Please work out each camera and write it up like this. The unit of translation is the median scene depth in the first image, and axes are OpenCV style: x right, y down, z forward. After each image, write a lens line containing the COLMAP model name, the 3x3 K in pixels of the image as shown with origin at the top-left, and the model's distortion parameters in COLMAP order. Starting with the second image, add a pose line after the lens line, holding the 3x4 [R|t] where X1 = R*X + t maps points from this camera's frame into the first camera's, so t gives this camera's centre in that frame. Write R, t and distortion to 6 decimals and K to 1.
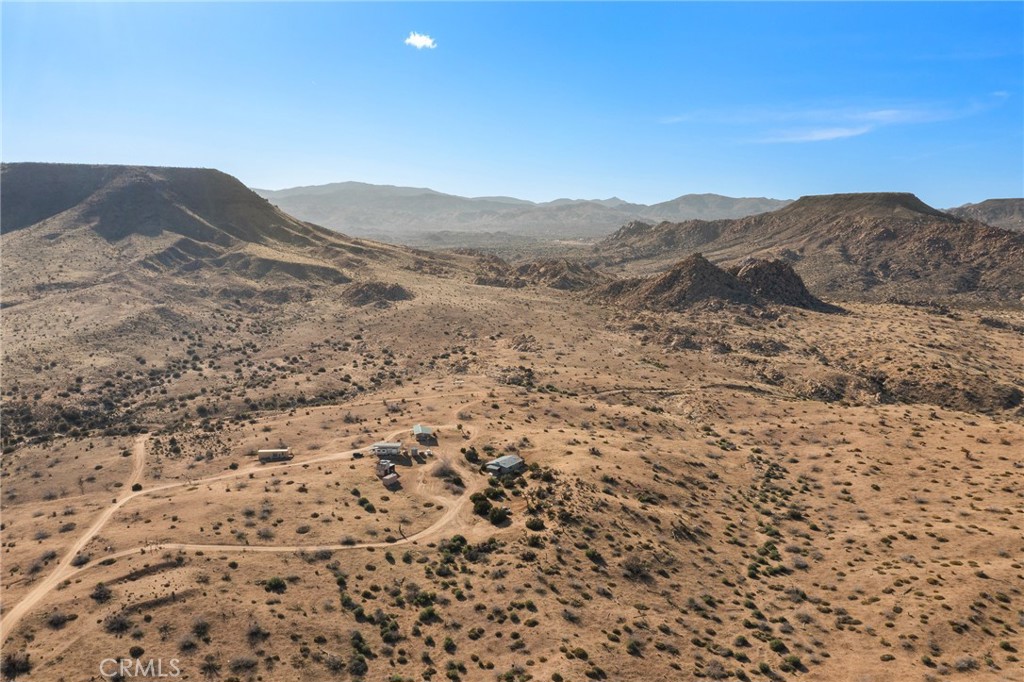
lens RADIAL K [[813.5, 0, 507.9], [0, 813.5, 339.8], [0, 0, 1]] dist [-0.012192, -0.001237]
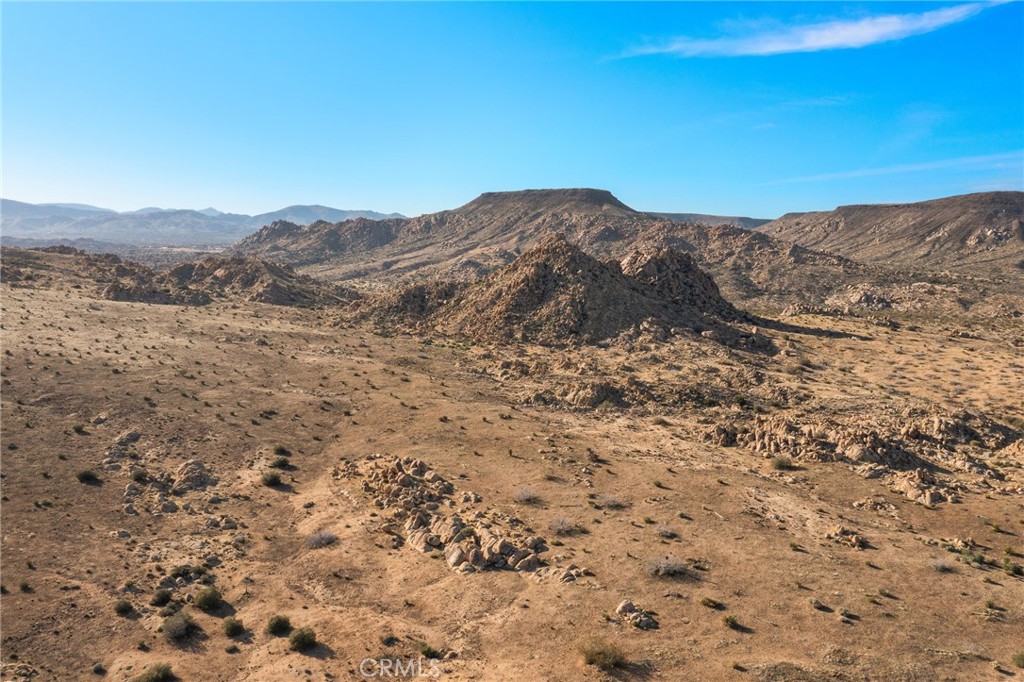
lens RADIAL K [[813.5, 0, 507.9], [0, 813.5, 339.8], [0, 0, 1]] dist [-0.012192, -0.001237]
pose [[0.887577, -0.044681, 0.458487, -0.037708], [0.052424, 0.998616, -0.004168, -0.023449], [-0.457666, 0.027735, 0.888691, 0.360142]]
